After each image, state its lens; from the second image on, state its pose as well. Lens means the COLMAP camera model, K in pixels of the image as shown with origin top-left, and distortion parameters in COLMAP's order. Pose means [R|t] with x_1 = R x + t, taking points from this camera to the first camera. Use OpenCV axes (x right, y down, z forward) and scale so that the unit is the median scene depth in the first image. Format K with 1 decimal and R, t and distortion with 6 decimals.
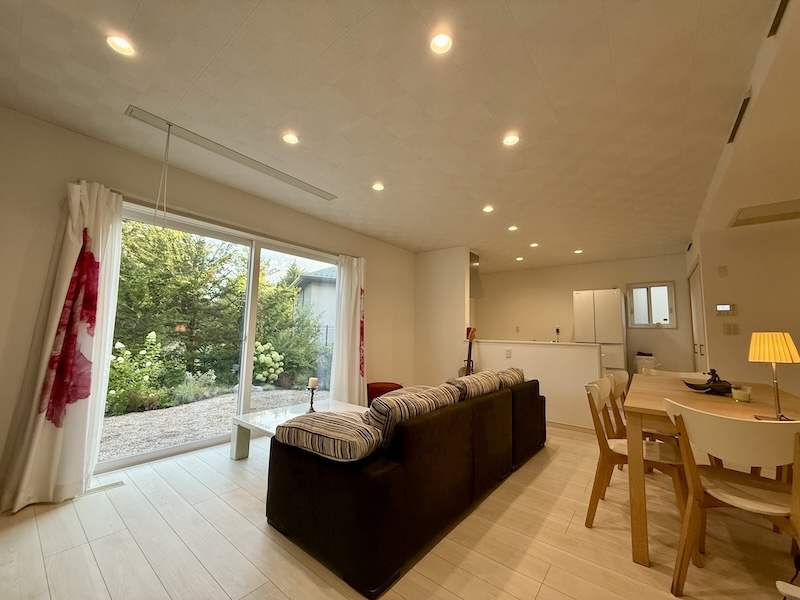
lens RADIAL K [[318.5, 0, 398.0], [0, 318.5, 297.8], [0, 0, 1]] dist [0.000996, -0.000254]
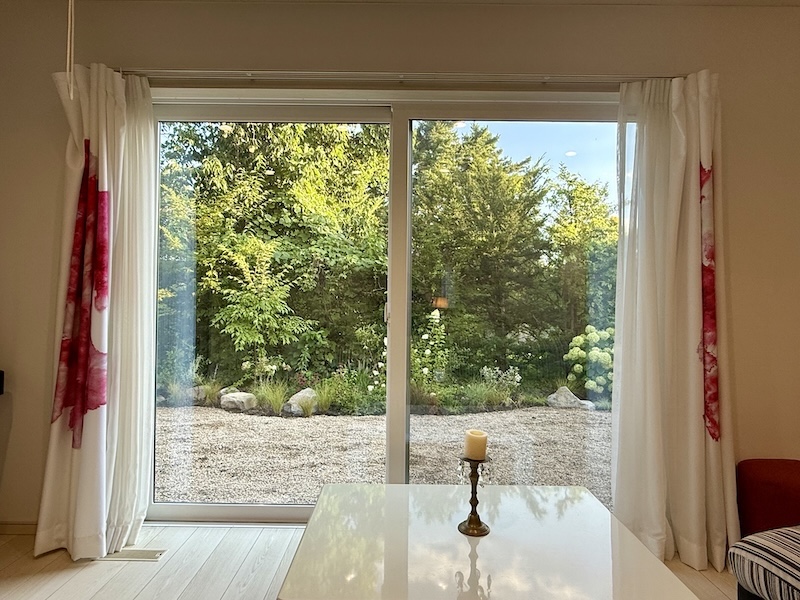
lens RADIAL K [[469.7, 0, 398.2], [0, 469.7, 297.1], [0, 0, 1]] dist [0.003970, 0.000825]
pose [[0.622535, -0.028287, -0.782081, 0.064681], [0.088321, 0.995501, 0.034297, 0.059811], [0.777592, -0.090425, 0.622233, 0.467539]]
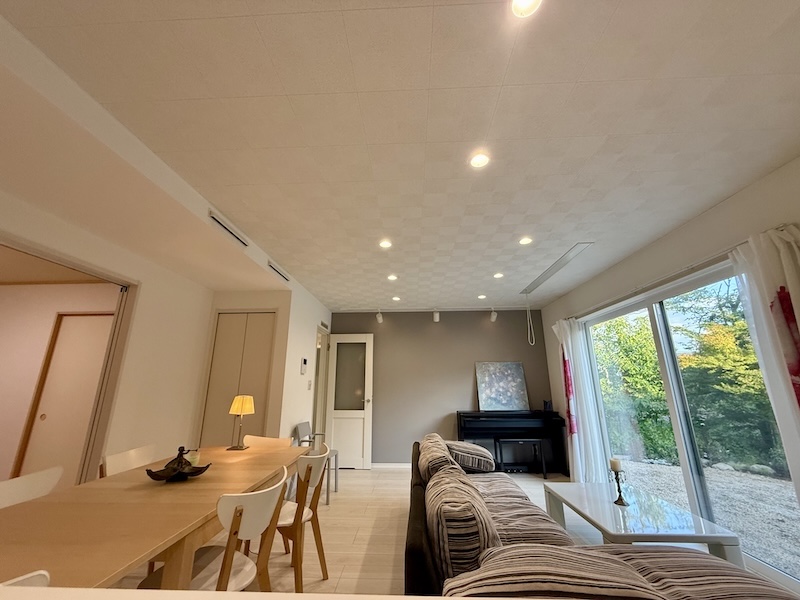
lens RADIAL K [[318.5, 0, 398.0], [0, 318.5, 297.8], [0, 0, 1]] dist [0.000996, -0.000254]
pose [[-0.809878, -0.175646, -0.559684, 0.551296], [0.045982, 0.932173, -0.359082, 0.098203], [0.584794, -0.316548, -0.746869, 1.063357]]
